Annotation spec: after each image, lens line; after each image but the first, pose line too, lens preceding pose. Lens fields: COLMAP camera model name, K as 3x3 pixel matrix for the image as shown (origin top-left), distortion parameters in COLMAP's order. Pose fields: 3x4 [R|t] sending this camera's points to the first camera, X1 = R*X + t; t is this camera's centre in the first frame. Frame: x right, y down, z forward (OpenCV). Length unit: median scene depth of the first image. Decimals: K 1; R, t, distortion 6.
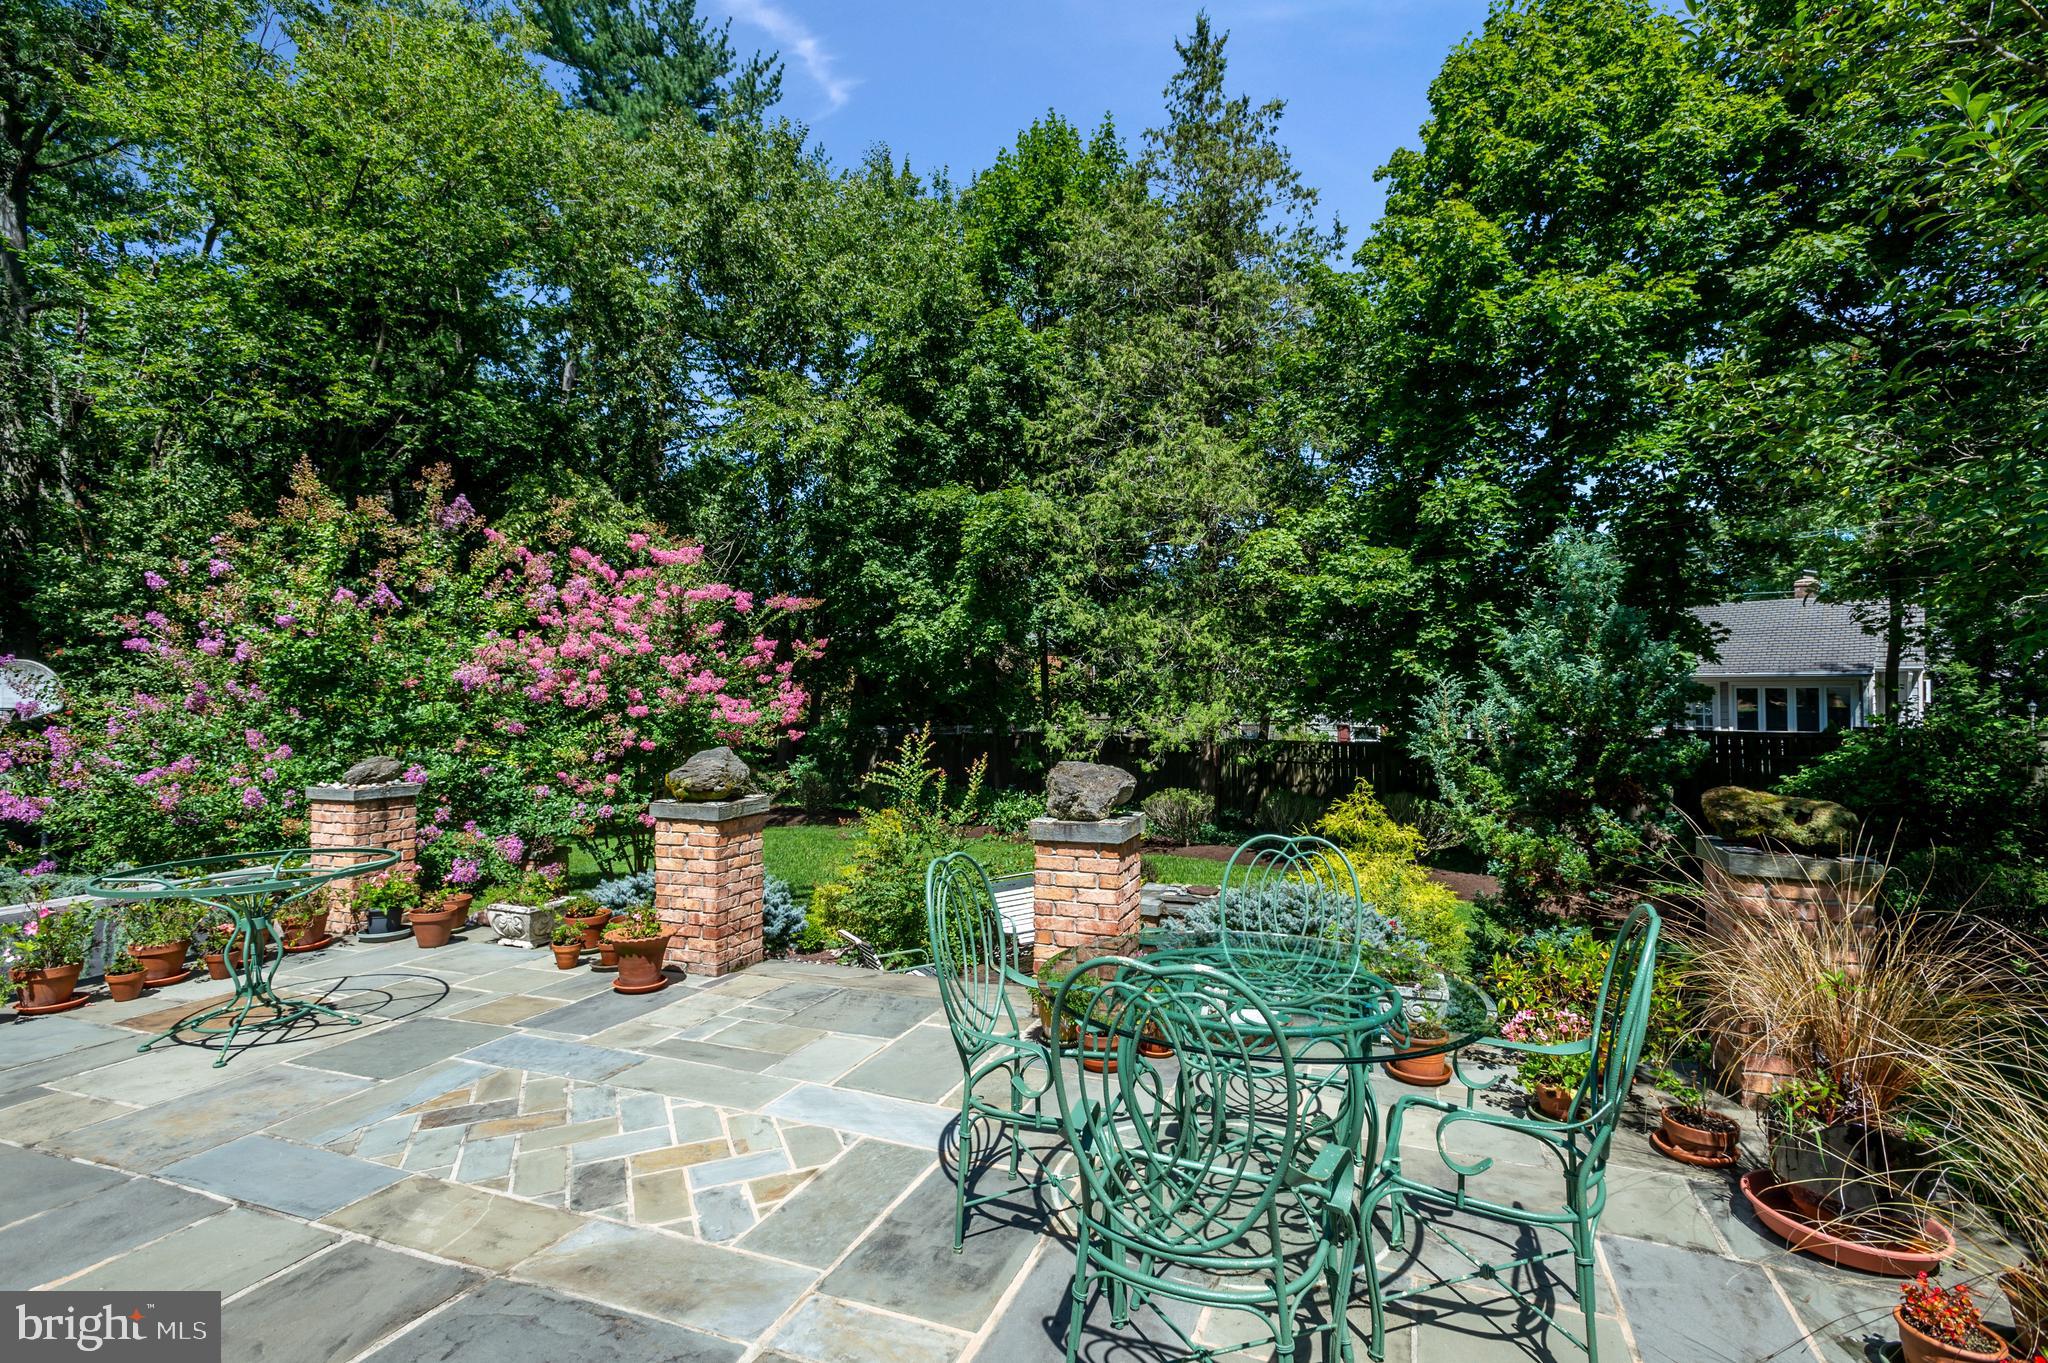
lens RADIAL K [[1001.5, 0, 1018.6], [0, 1001.5, 678.0], [0, 0, 1]] dist [0.013134, -0.000226]
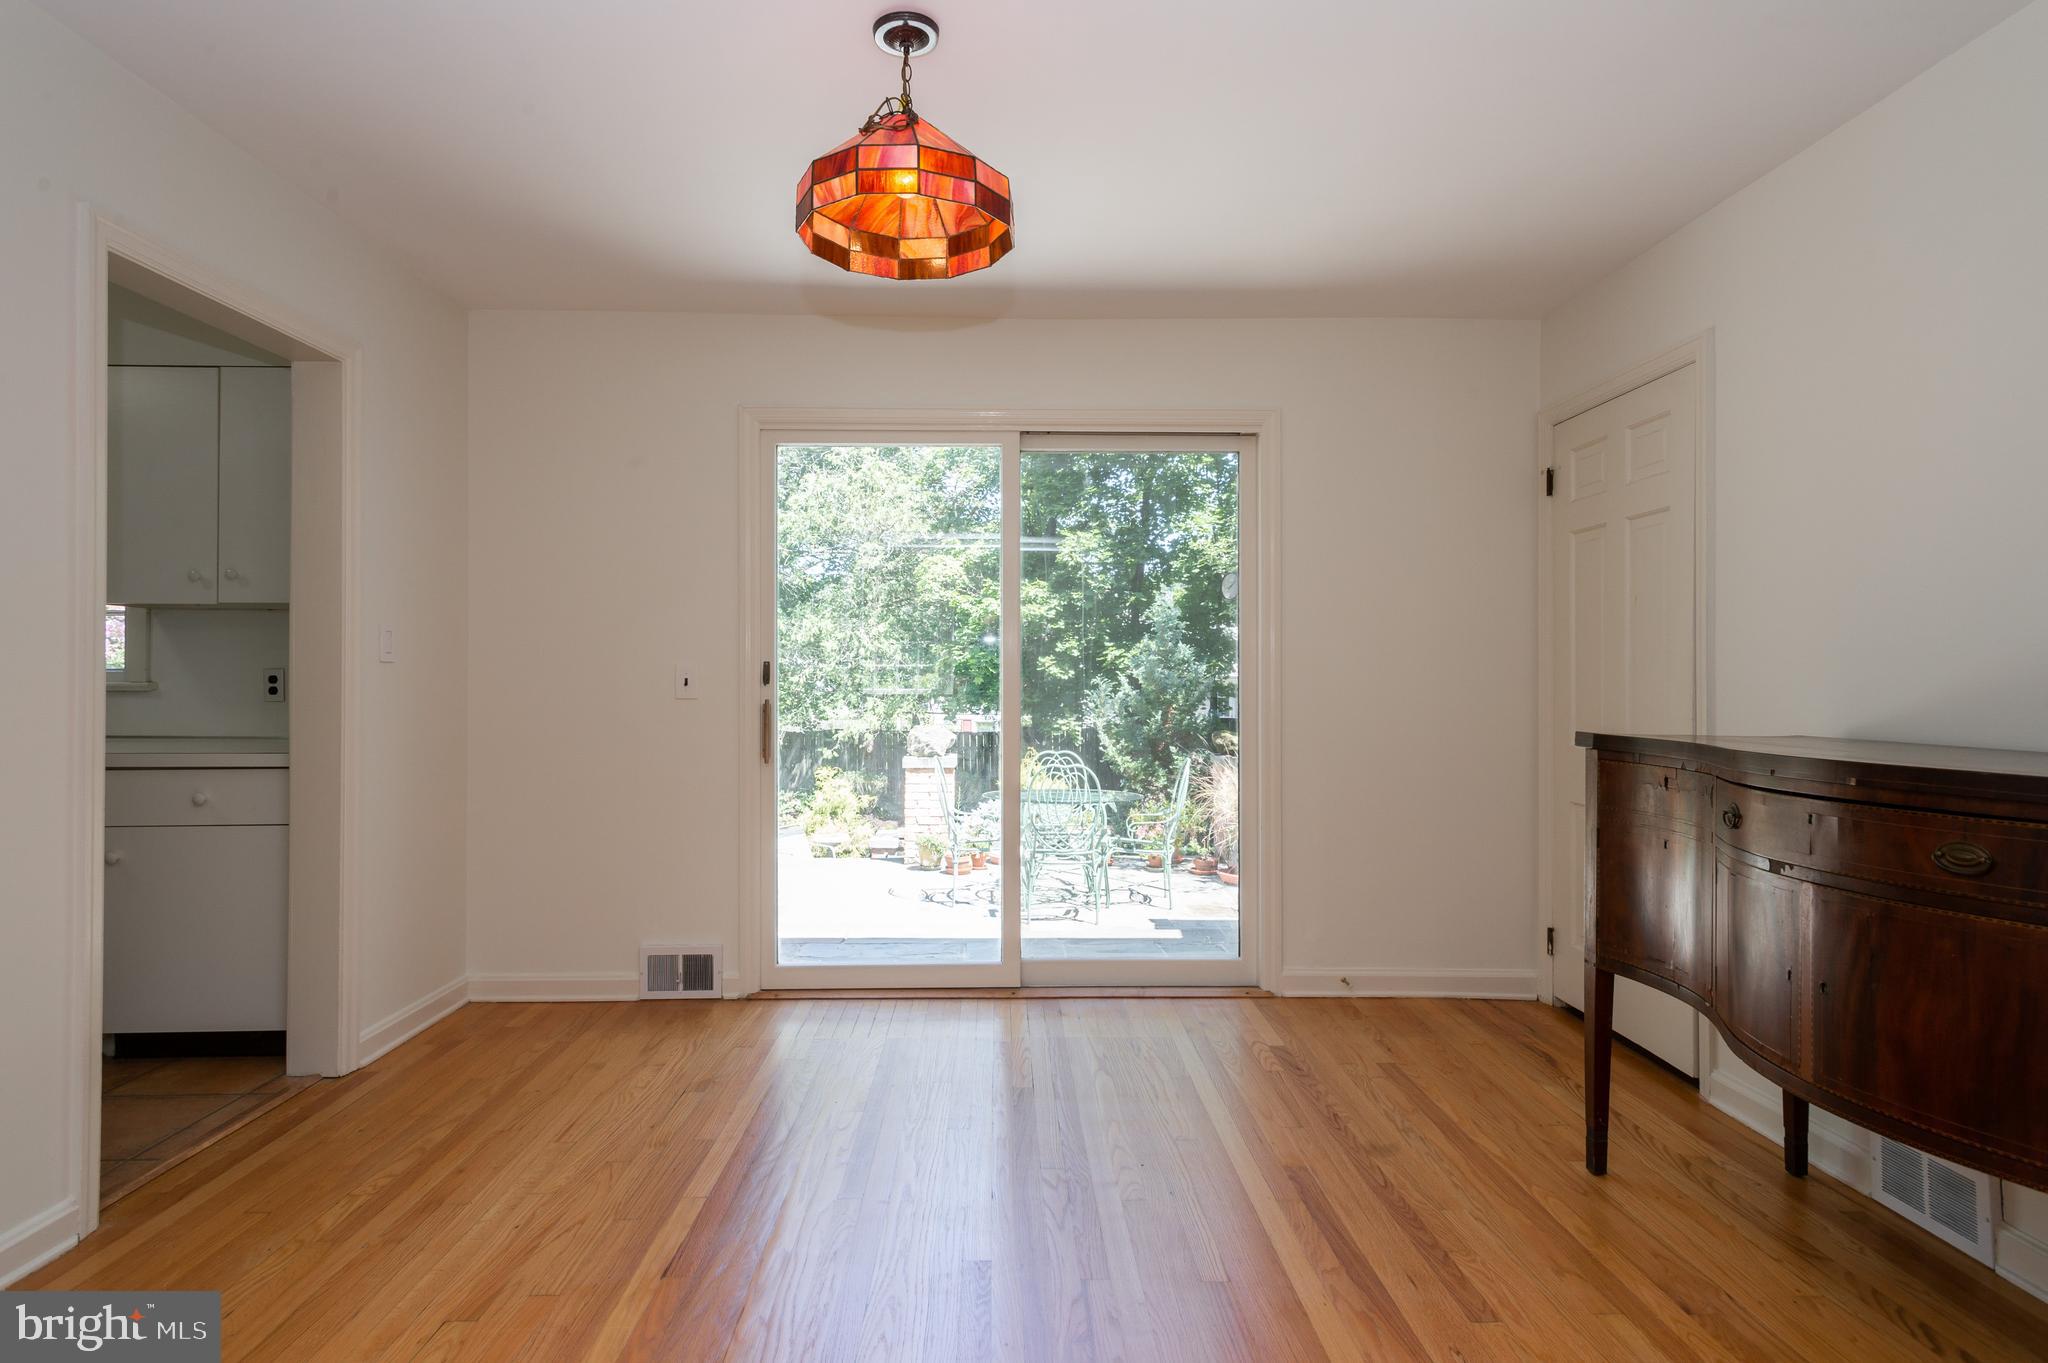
lens RADIAL K [[1071.6, 0, 1023.3], [0, 1071.6, 683.6], [0, 0, 1]] dist [0.011666, 0.001062]
pose [[0.926901, 0.003351, 0.375290, -0.173242], [-0.006673, 0.999949, 0.007551, -0.003401], [-0.375246, -0.009503, 0.926877, -0.299051]]
